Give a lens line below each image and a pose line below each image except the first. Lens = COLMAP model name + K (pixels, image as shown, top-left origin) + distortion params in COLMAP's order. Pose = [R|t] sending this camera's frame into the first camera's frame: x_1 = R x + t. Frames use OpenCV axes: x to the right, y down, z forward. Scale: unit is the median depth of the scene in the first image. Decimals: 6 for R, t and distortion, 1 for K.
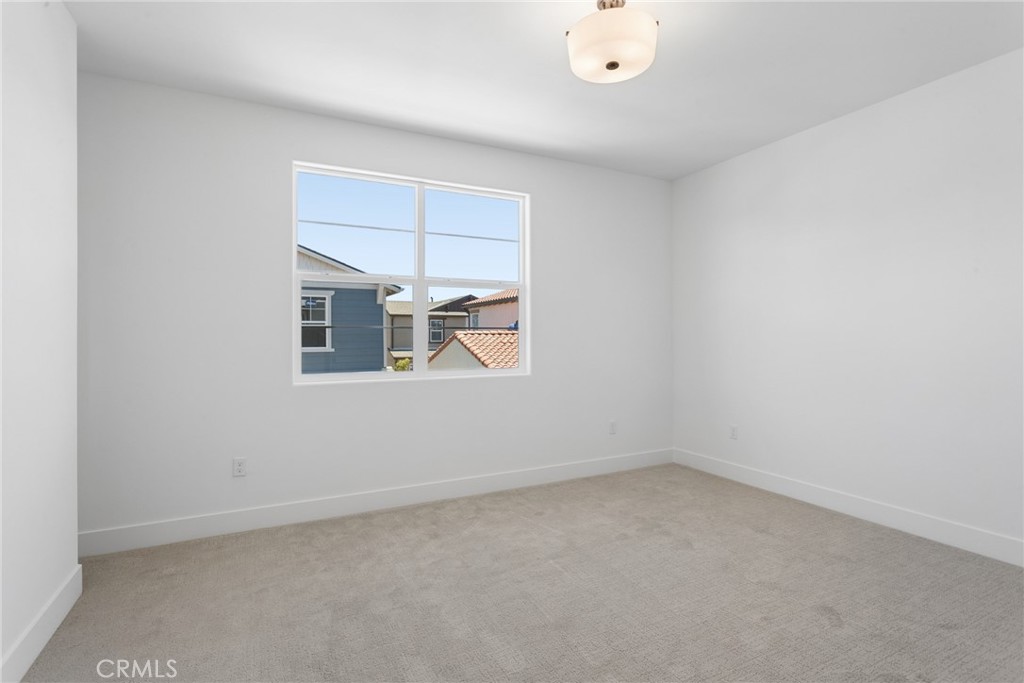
lens RADIAL K [[500.7, 0, 512.7], [0, 500.7, 333.7], [0, 0, 1]] dist [0.002643, -0.000001]
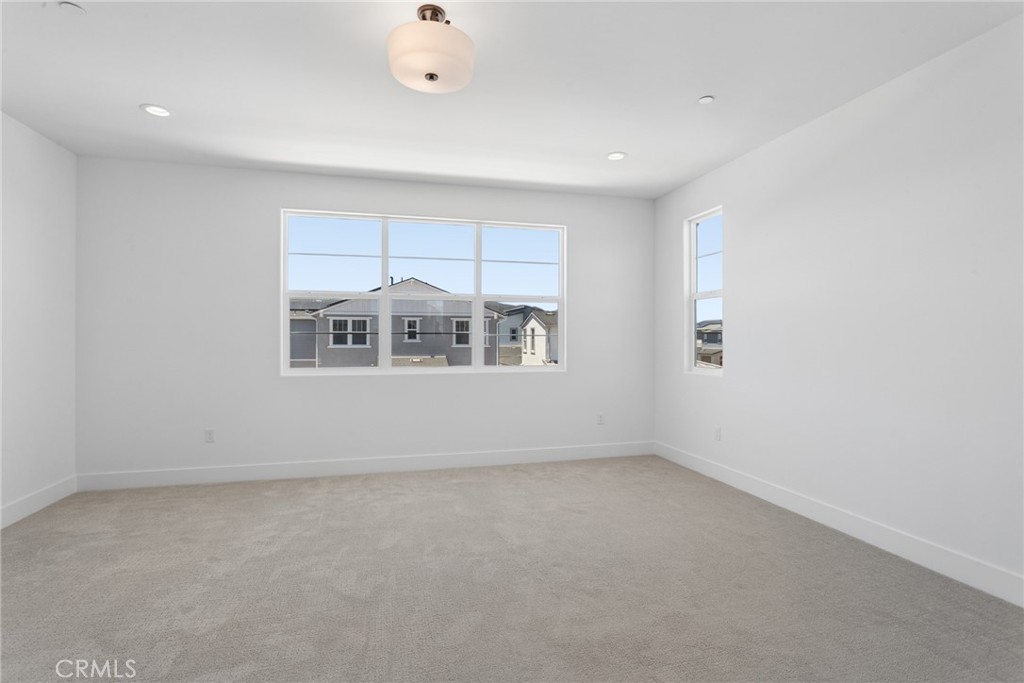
lens RADIAL K [[373.7, 0, 512.0], [0, 373.7, 341.5], [0, 0, 1]] dist [-0.023647, 0.000001]
pose [[0.965313, 0.006387, -0.261018, 0.172850], [-0.003822, 0.999939, 0.010334, -0.000875], [0.261068, -0.008978, 0.965279, 0.086628]]
